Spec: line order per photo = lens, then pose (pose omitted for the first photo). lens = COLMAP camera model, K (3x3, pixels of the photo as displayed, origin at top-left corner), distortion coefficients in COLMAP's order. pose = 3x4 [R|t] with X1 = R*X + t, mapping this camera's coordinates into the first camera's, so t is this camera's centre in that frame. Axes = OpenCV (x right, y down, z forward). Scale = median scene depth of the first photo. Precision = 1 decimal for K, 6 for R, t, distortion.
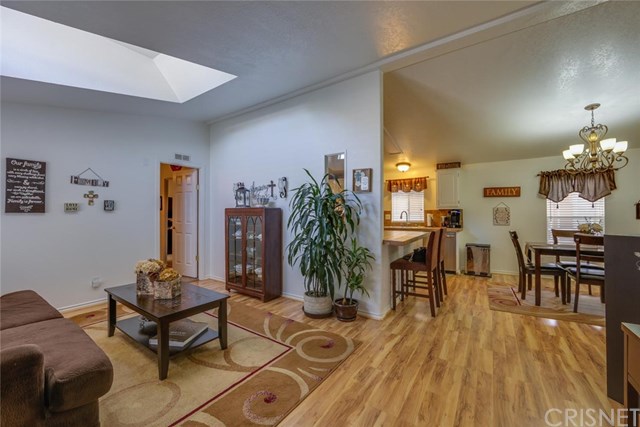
lens RADIAL K [[257.2, 0, 311.5], [0, 257.2, 211.4], [0, 0, 1]] dist [-0.009485, 0.001710]
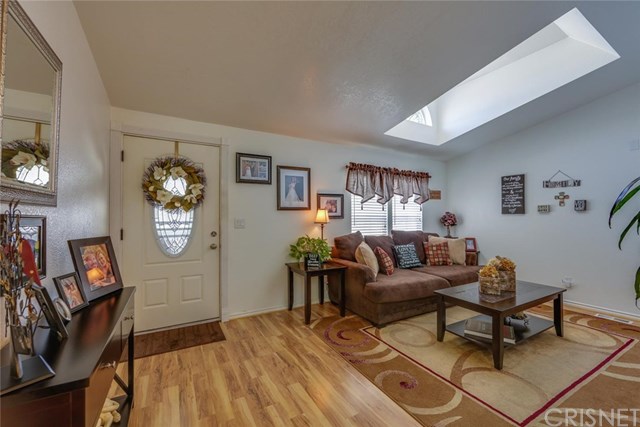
lens RADIAL K [[257.2, 0, 326.5], [0, 257.2, 213.7], [0, 0, 1]] dist [-0.009485, 0.001710]
pose [[-0.406628, -0.004375, -0.913584, 0.525428], [0.014109, 0.999839, -0.011067, 0.005348], [0.913485, -0.017390, -0.406500, 0.619817]]
